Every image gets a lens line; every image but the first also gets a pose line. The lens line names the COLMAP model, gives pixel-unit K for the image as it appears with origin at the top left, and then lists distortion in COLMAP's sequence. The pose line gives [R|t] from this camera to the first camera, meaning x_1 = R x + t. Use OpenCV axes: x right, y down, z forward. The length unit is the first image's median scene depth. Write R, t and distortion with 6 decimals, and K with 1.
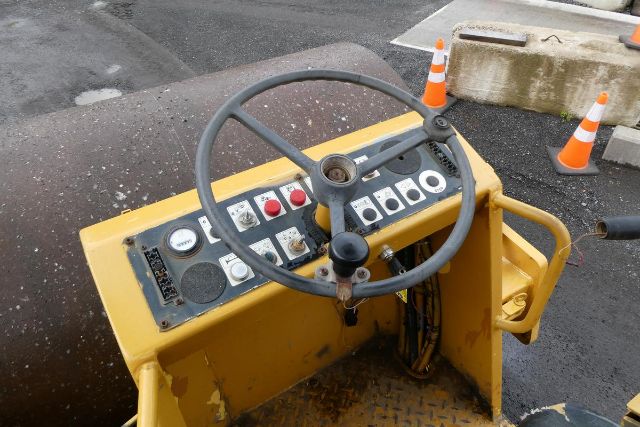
lens RADIAL K [[455.6, 0, 319.3], [0, 455.6, 211.2], [0, 0, 1]] dist [-0.008201, 0.012813]
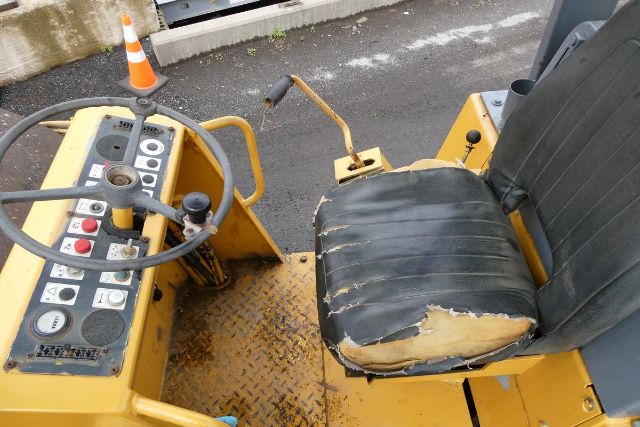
lens RADIAL K [[455.6, 0, 317.9], [0, 455.6, 216.7], [0, 0, 1]] dist [-0.008201, 0.012813]
pose [[0.486015, -0.671190, 0.559726, -0.239515], [0.587944, 0.724964, 0.358816, -0.072836], [-0.646615, 0.154697, 0.746965, -0.127116]]
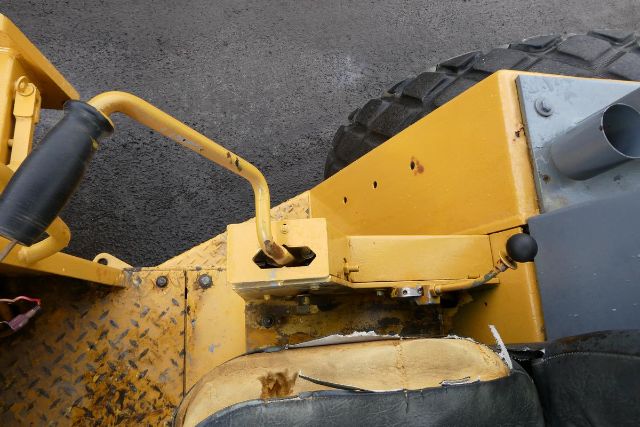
lens RADIAL K [[455.6, 0, 324.9], [0, 455.6, 211.6], [0, 0, 1]] dist [-0.008201, 0.012813]
pose [[0.455627, -0.814776, 0.358530, 0.339144], [0.354390, 0.535500, 0.766582, -0.110582], [-0.816585, -0.222216, 0.532737, 0.273373]]
